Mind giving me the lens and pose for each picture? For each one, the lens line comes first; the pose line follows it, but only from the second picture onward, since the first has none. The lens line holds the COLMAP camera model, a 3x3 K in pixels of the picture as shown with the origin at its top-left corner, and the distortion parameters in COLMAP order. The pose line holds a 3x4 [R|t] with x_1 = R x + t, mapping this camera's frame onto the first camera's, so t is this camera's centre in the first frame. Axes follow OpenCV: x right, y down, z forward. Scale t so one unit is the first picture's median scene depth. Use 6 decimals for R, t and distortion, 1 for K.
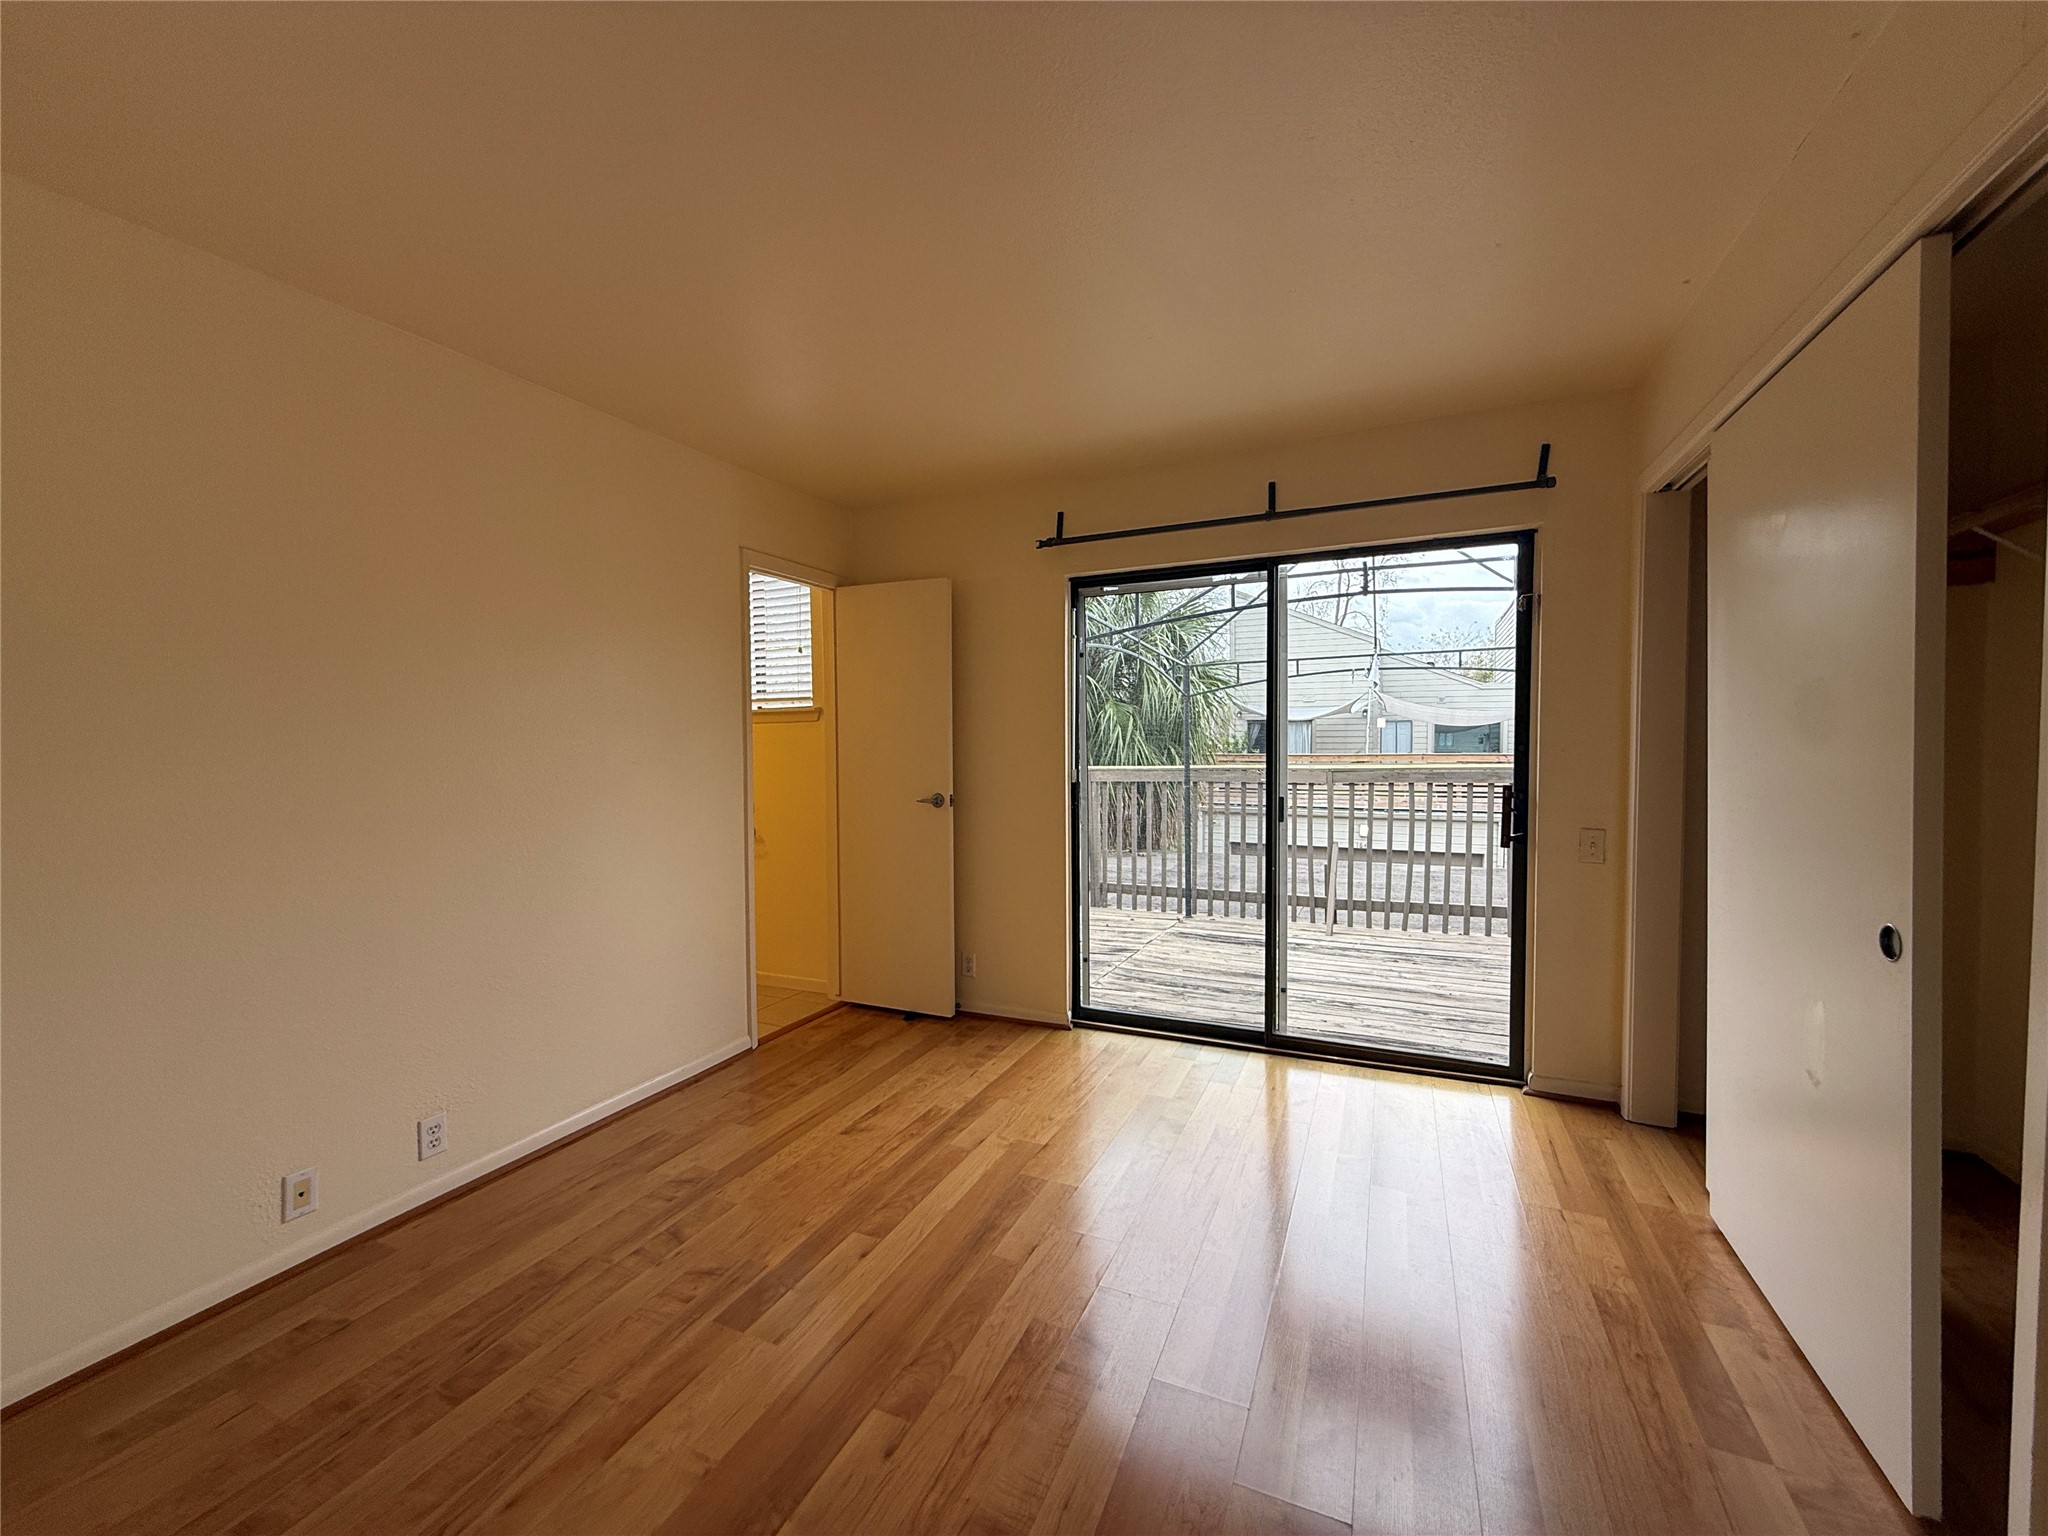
lens RADIAL K [[815.0, 0, 1015.5], [0, 815.0, 765.0], [0, 0, 1]] dist [-0.000171, 0.000386]
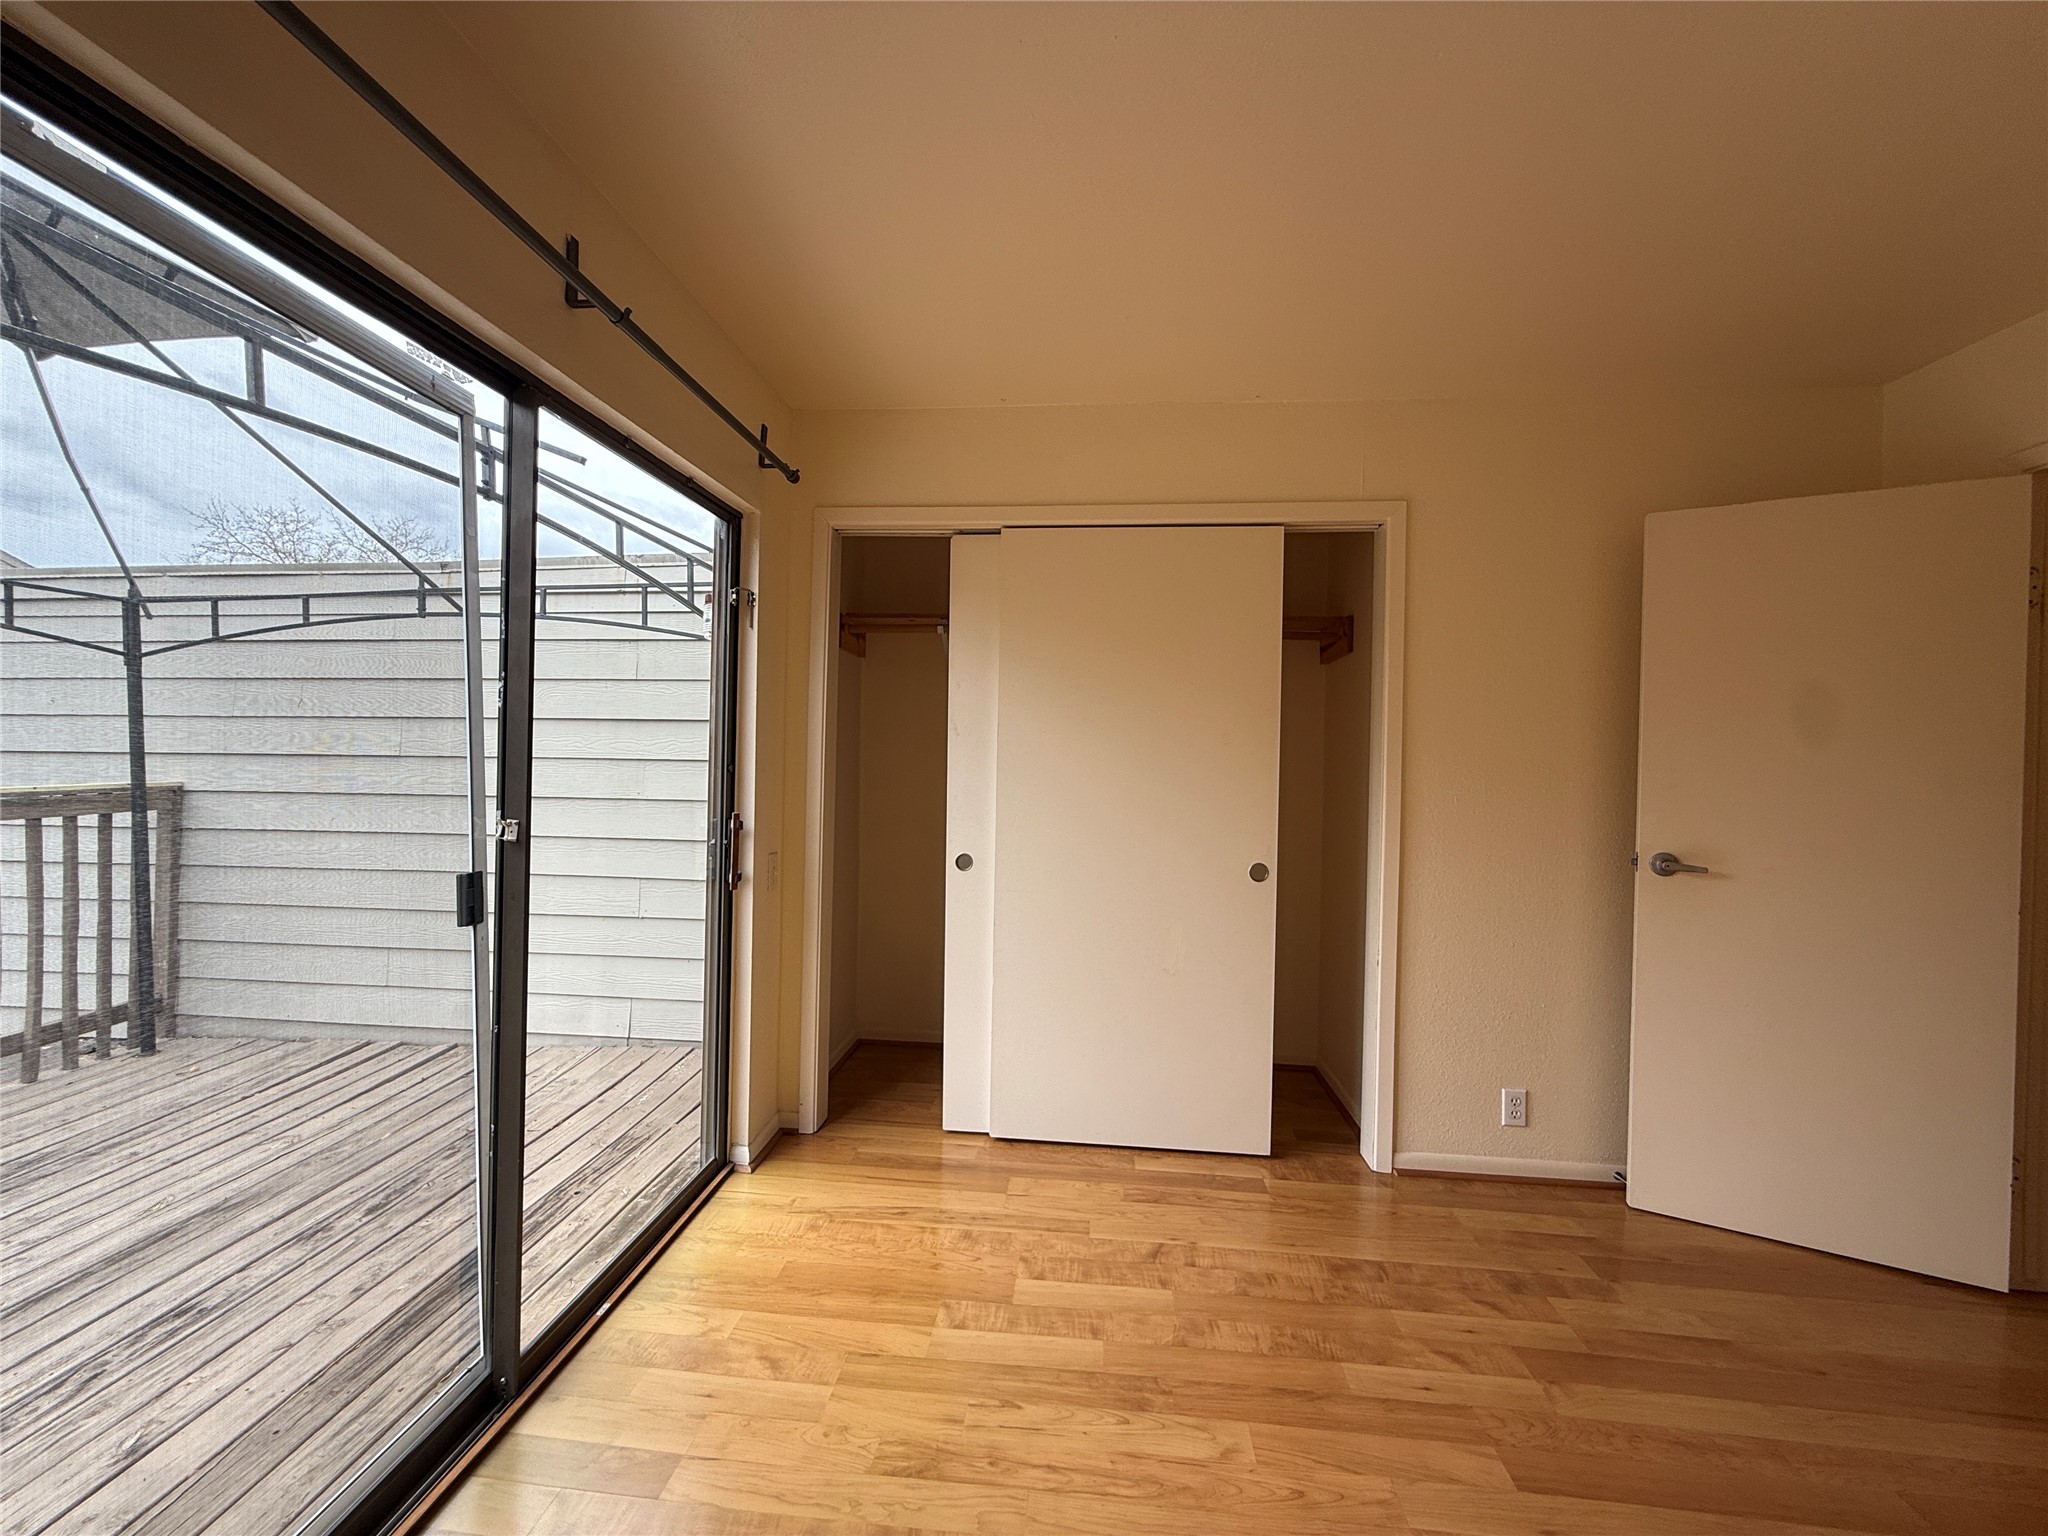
lens RADIAL K [[815.0, 0, 1023.7], [0, 815.0, 770.5], [0, 0, 1]] dist [-0.000171, 0.000386]
pose [[-0.330026, -0.009869, 0.943920, -0.213075], [0.010330, 0.999848, 0.014065, -0.021817], [-0.943915, 0.014392, -0.329874, 0.783033]]
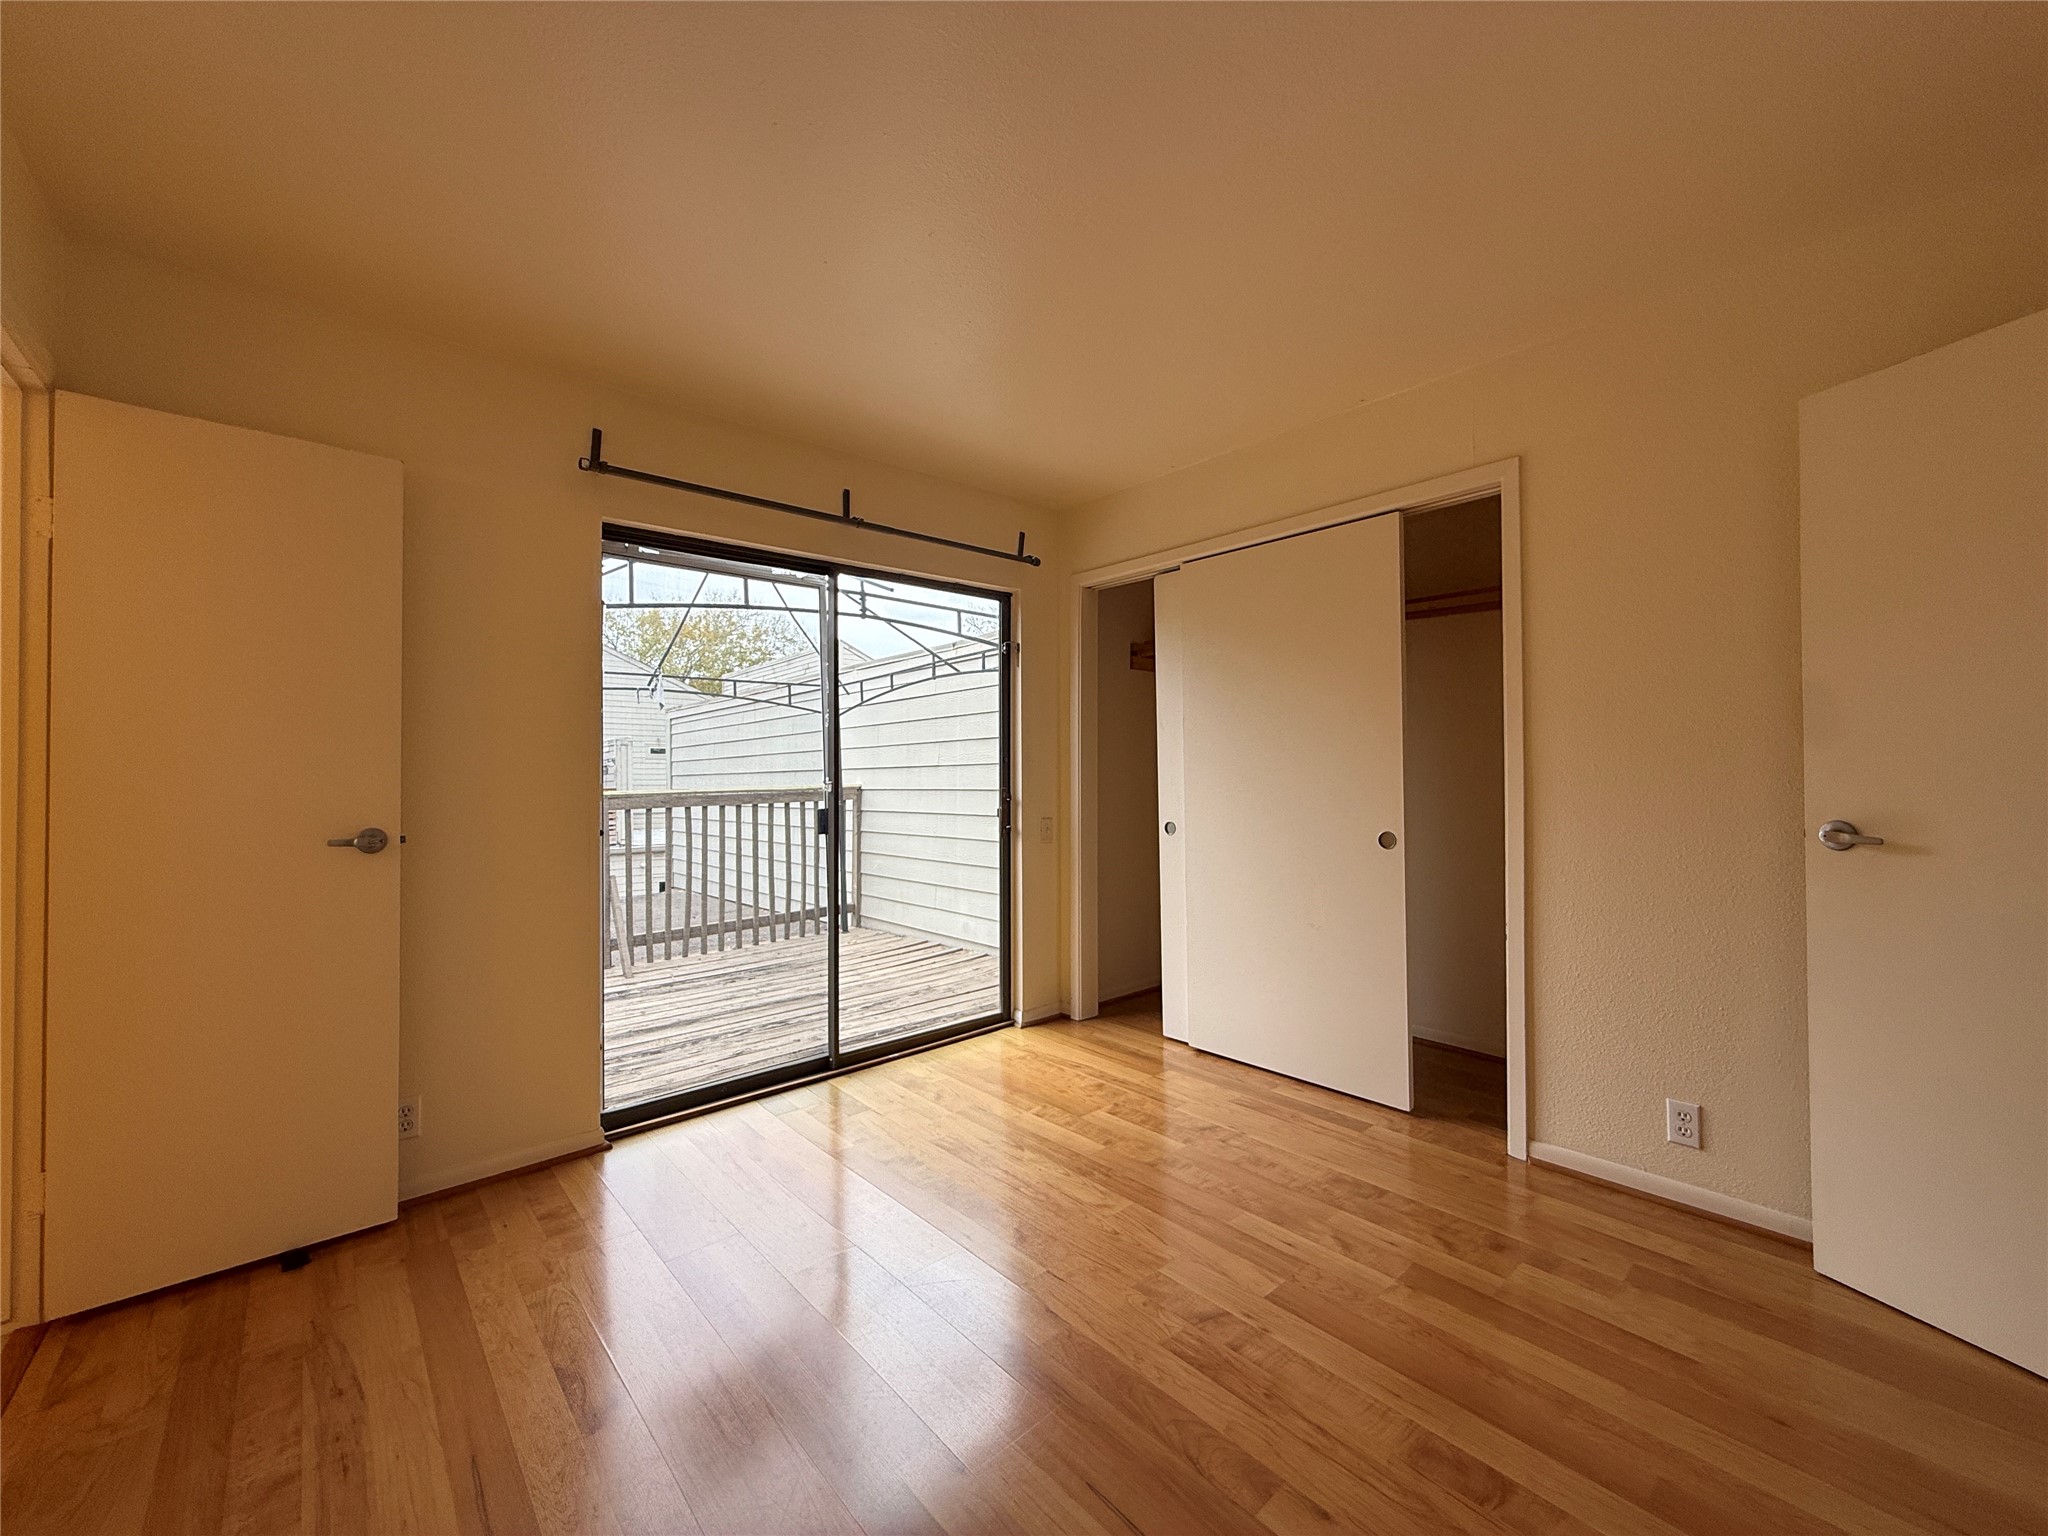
lens RADIAL K [[815.0, 0, 1018.5], [0, 815.0, 769.4], [0, 0, 1]] dist [-0.000171, 0.000386]
pose [[0.405837, 0.011565, 0.913872, -0.434806], [0.030338, 0.999198, -0.026117, 0.022374], [-0.913442, 0.038324, 0.405161, 0.362438]]
